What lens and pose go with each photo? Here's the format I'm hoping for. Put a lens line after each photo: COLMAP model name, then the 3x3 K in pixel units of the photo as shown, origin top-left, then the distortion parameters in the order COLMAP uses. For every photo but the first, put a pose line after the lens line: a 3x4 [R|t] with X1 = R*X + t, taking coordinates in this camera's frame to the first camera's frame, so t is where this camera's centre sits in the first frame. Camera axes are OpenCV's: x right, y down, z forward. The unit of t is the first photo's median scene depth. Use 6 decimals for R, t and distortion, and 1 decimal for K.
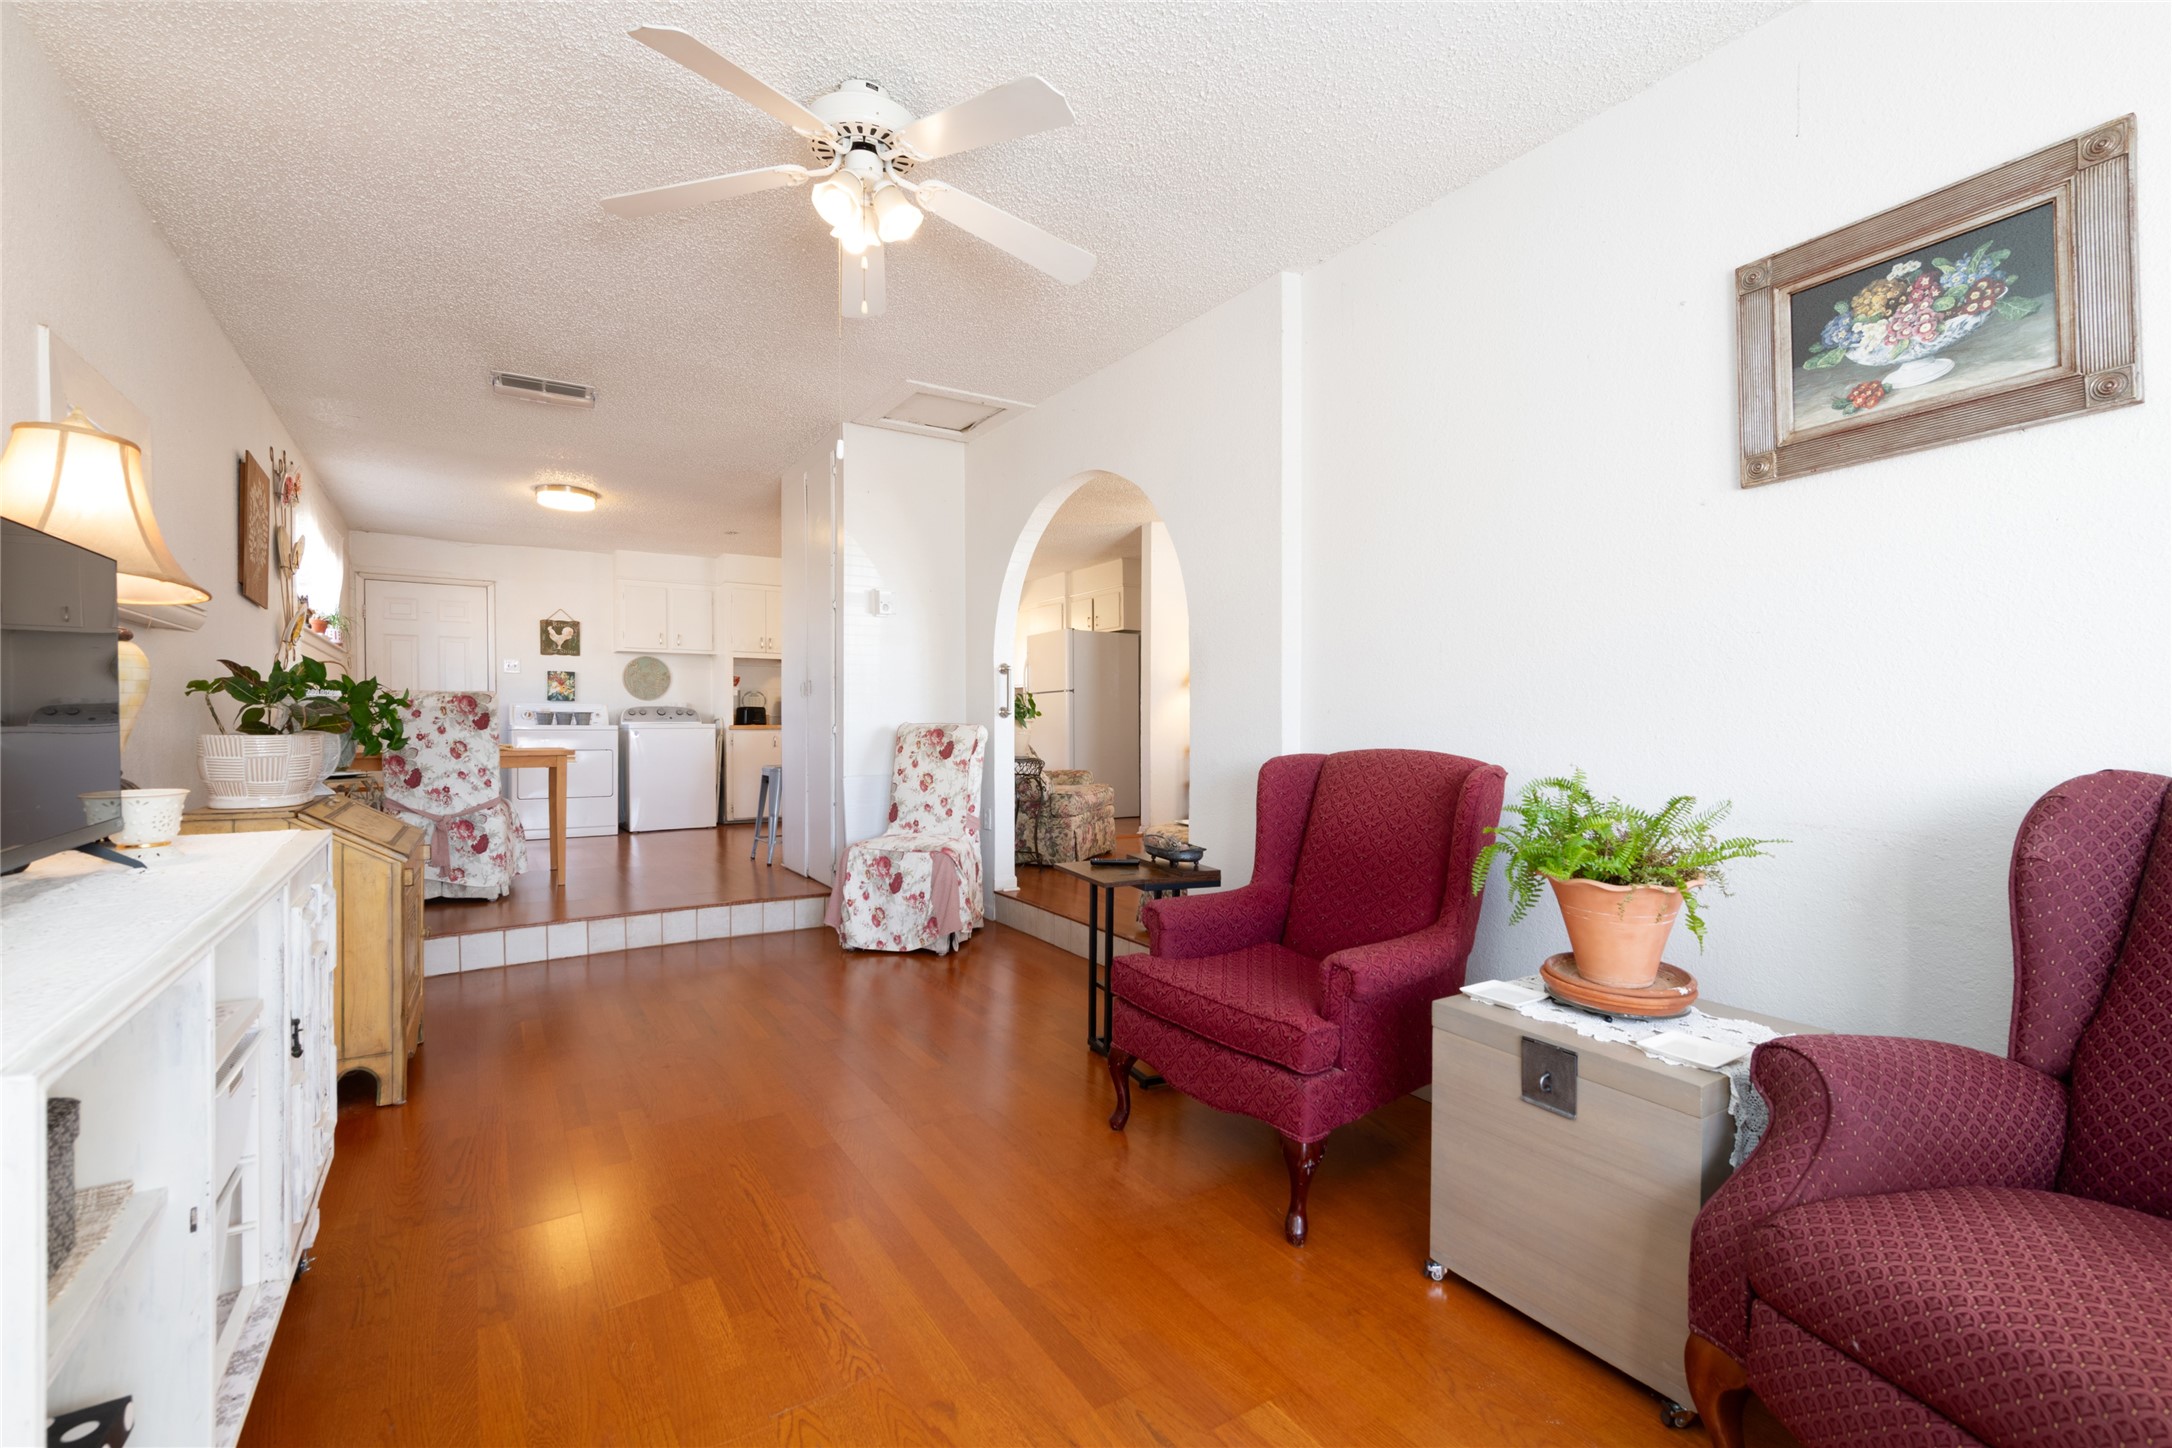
lens RADIAL K [[951.7, 0, 1086.0], [0, 951.7, 724.0], [0, 0, 1]] dist [0.026102, -0.000186]
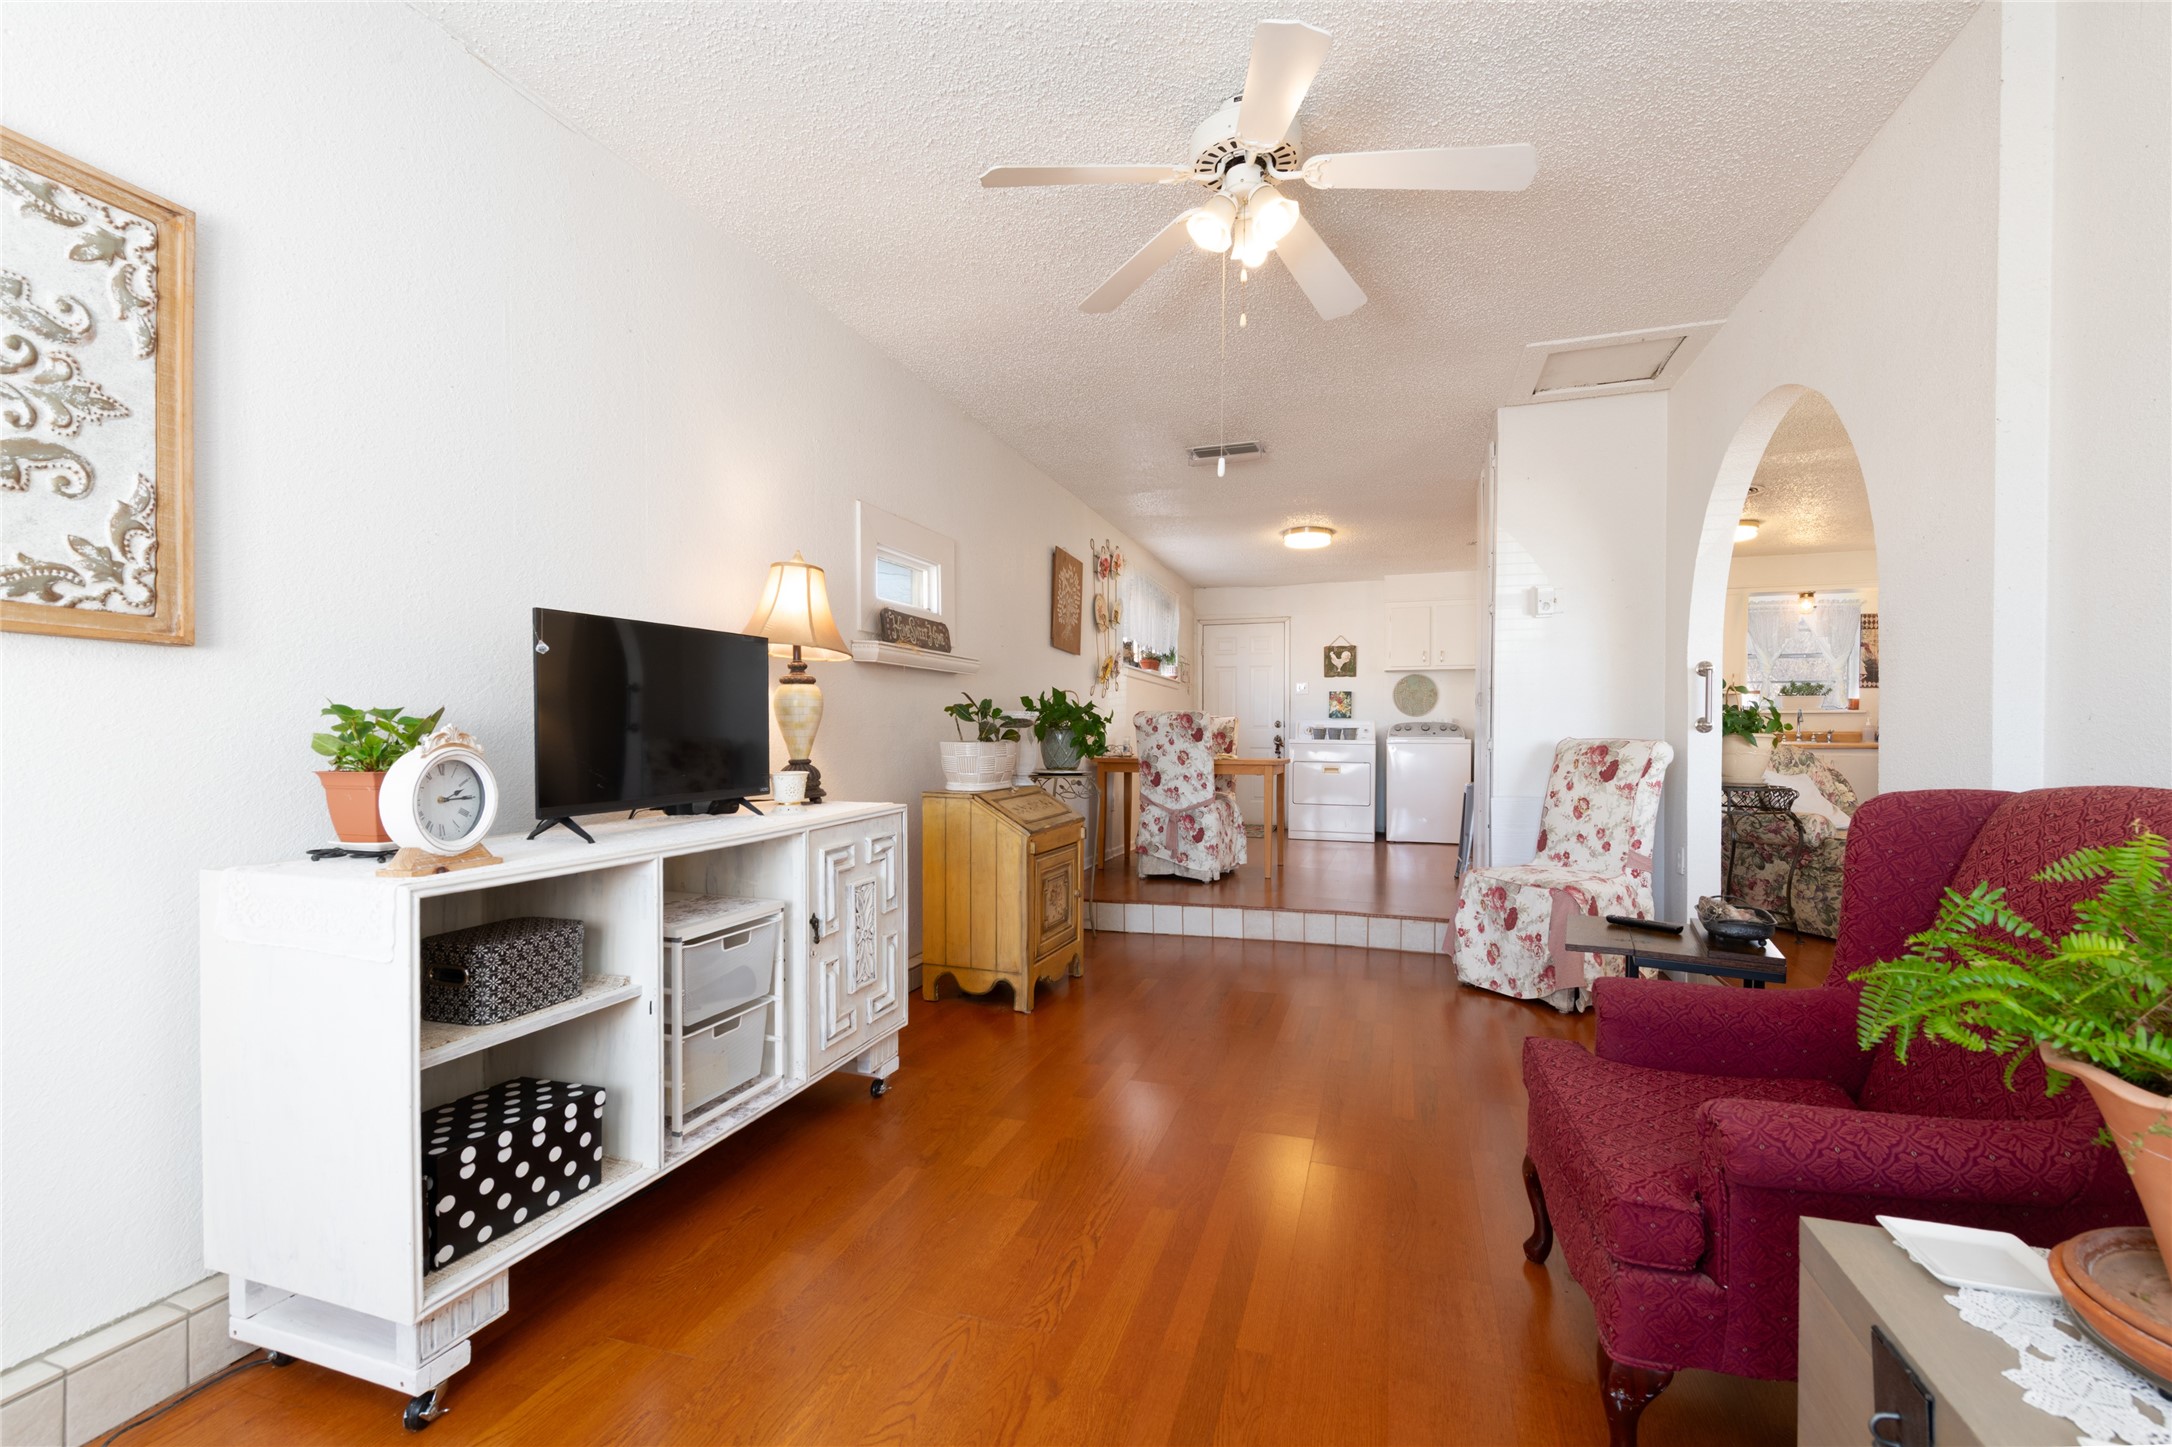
lens RADIAL K [[957.2, 0, 1083.5], [0, 957.2, 736.9], [0, 0, 1]] dist [0.027115, -0.000259]
pose [[0.627264, 0.004002, -0.778796, 0.223683], [-0.007529, 0.999971, -0.000925, 0.001859], [0.778770, 0.006444, 0.627276, 0.118664]]
